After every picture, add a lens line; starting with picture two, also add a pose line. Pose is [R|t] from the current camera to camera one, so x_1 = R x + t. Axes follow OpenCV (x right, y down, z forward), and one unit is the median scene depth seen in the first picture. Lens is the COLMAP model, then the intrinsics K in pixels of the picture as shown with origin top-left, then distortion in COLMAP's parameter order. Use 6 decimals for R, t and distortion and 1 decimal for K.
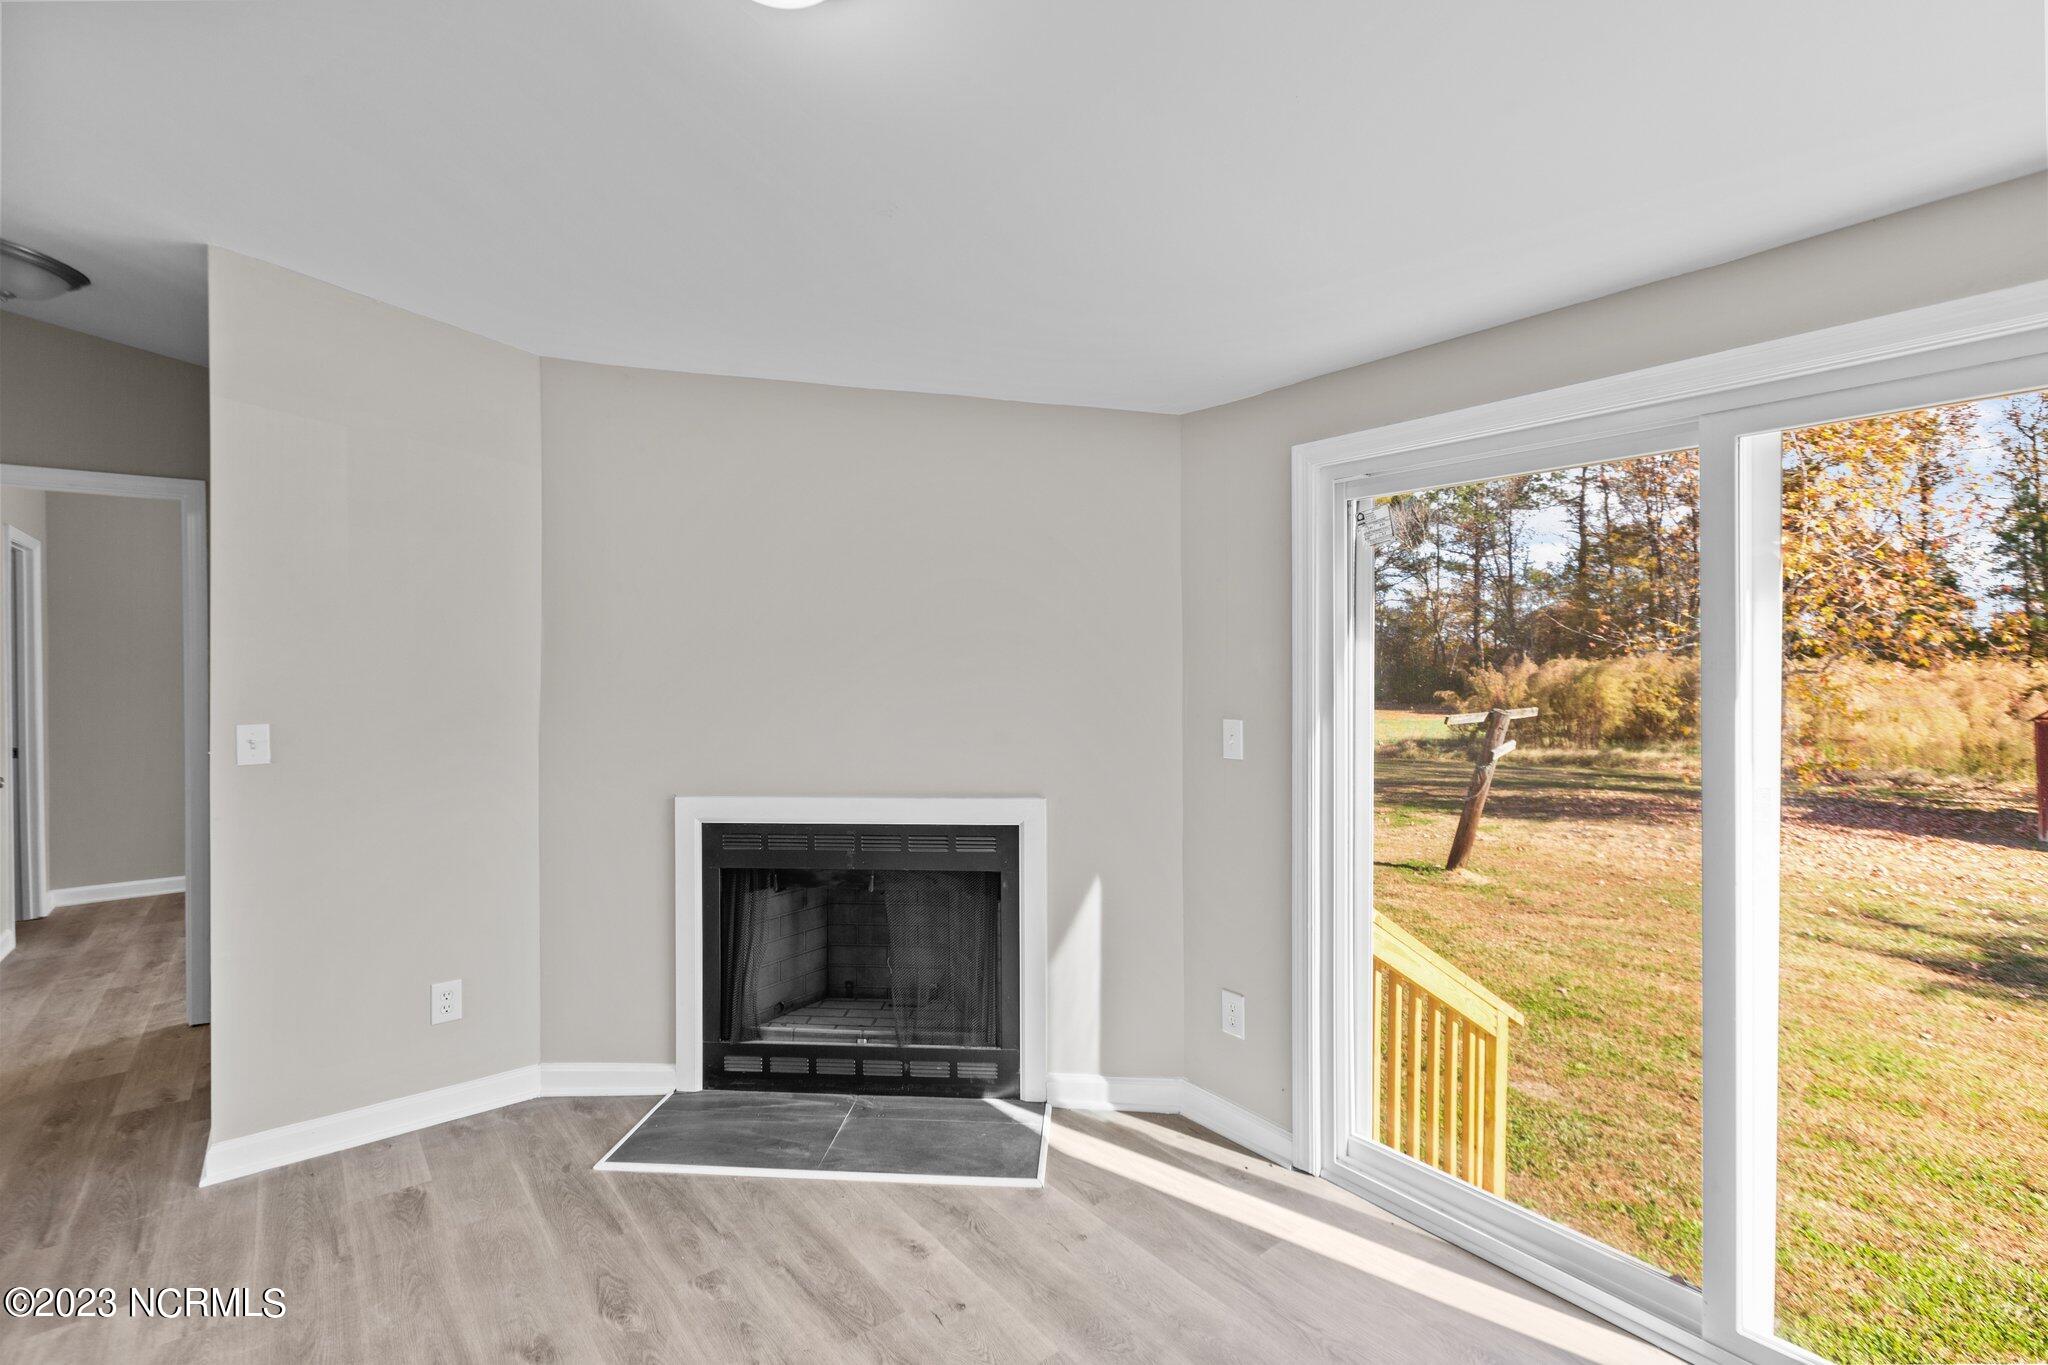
lens RADIAL K [[929.3, 0, 1032.3], [0, 929.3, 674.4], [0, 0, 1]] dist [0.001549, -0.000166]
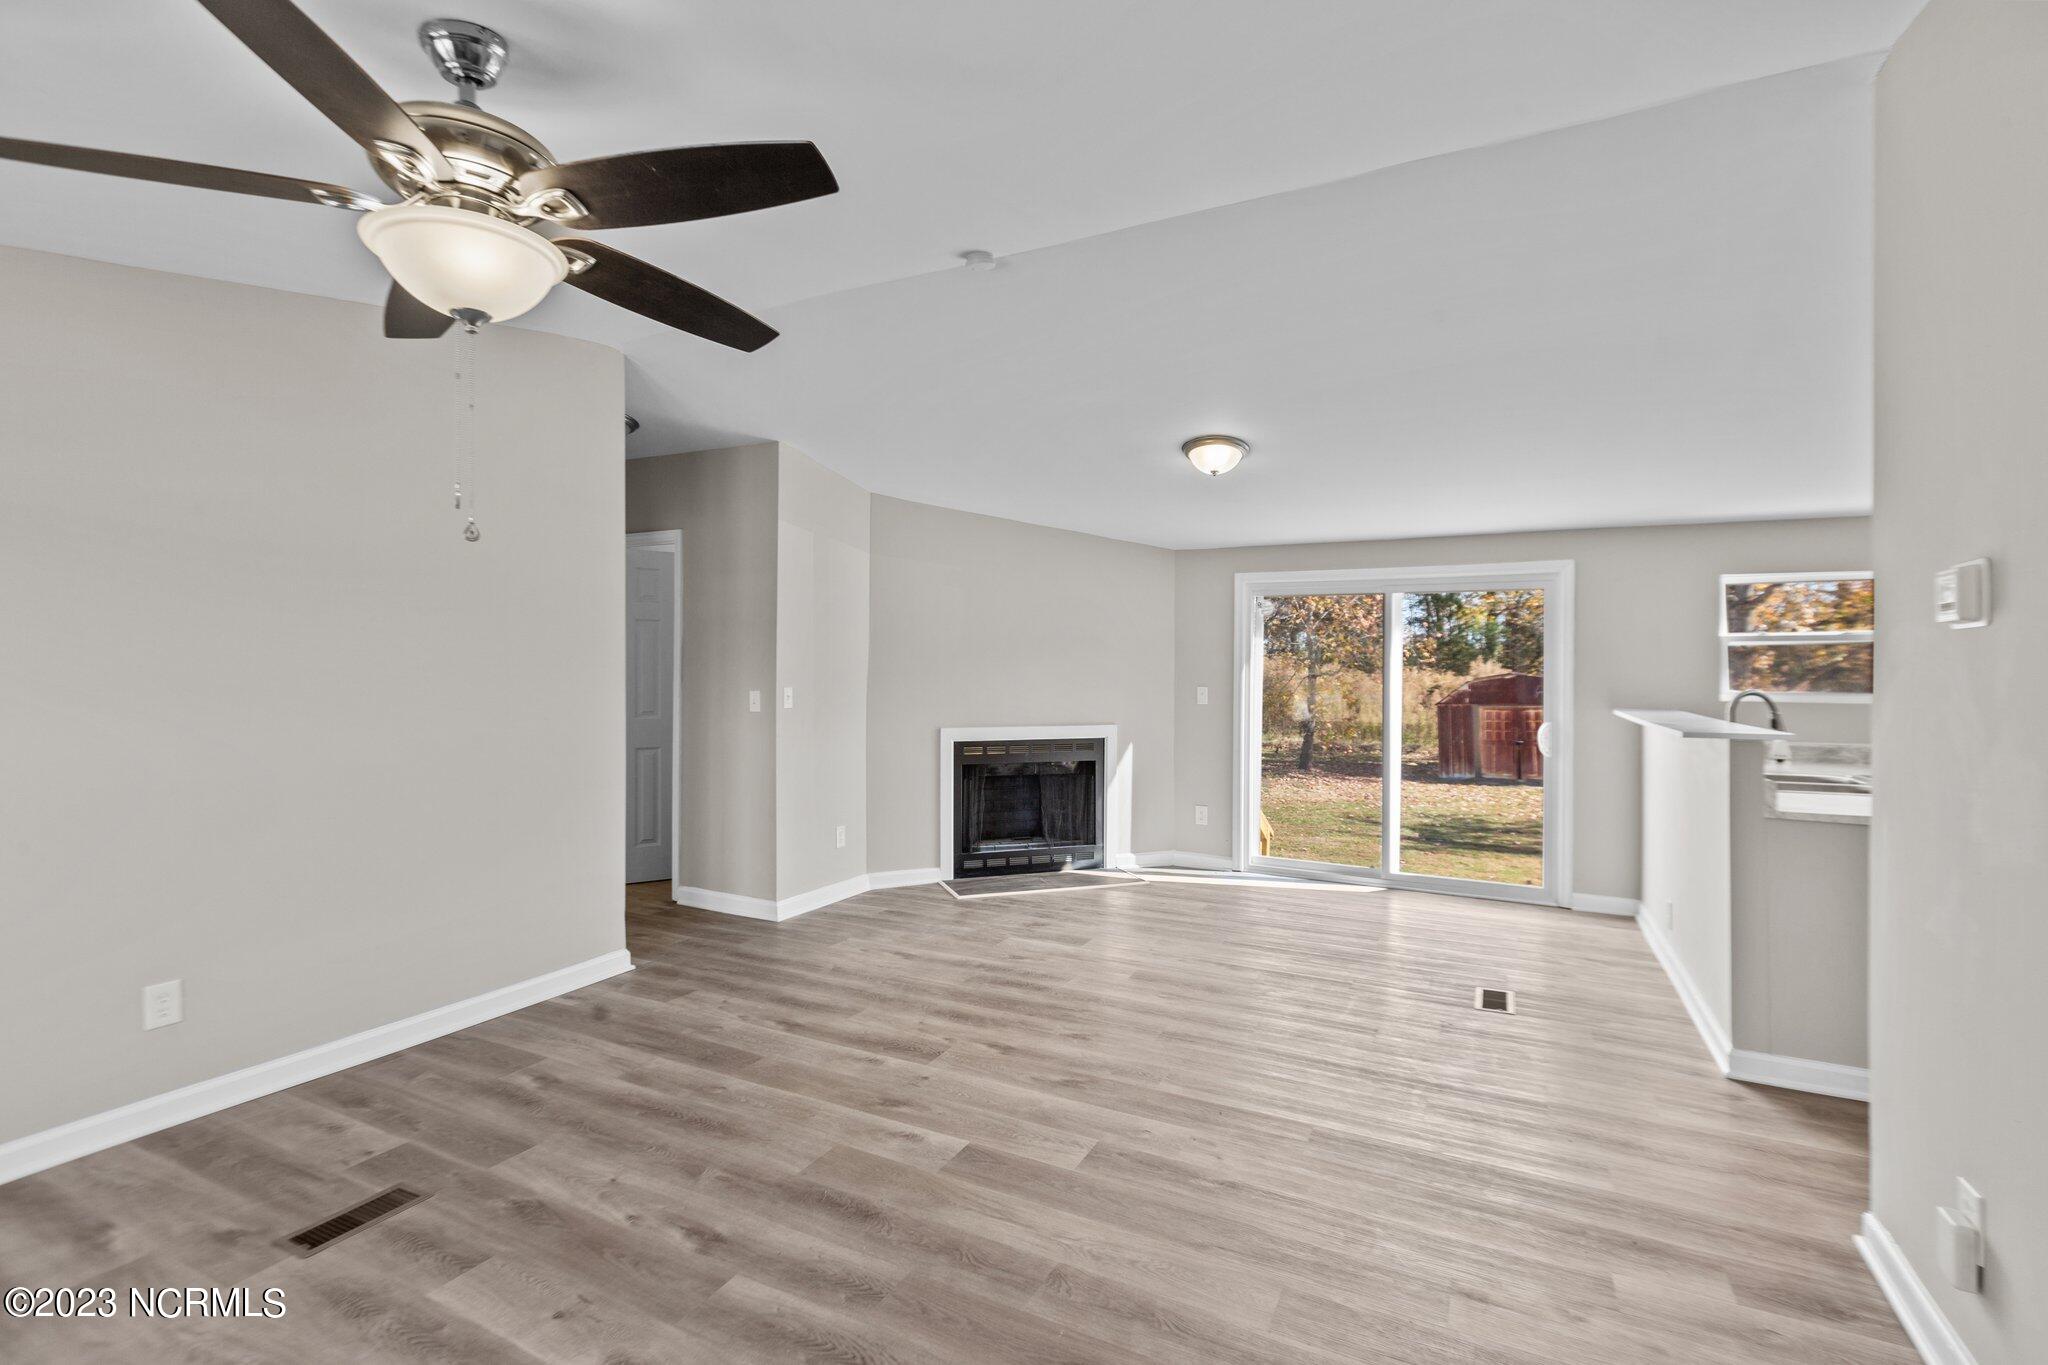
lens RADIAL K [[929.3, 0, 988.8], [0, 929.3, 673.9], [0, 0, 1]] dist [0.001549, -0.000166]
pose [[0.926742, 0.015765, 0.375369, -1.015614], [-0.017967, 0.999836, 0.002366, 0.013514], [-0.375270, -0.008937, 0.926873, -0.819978]]
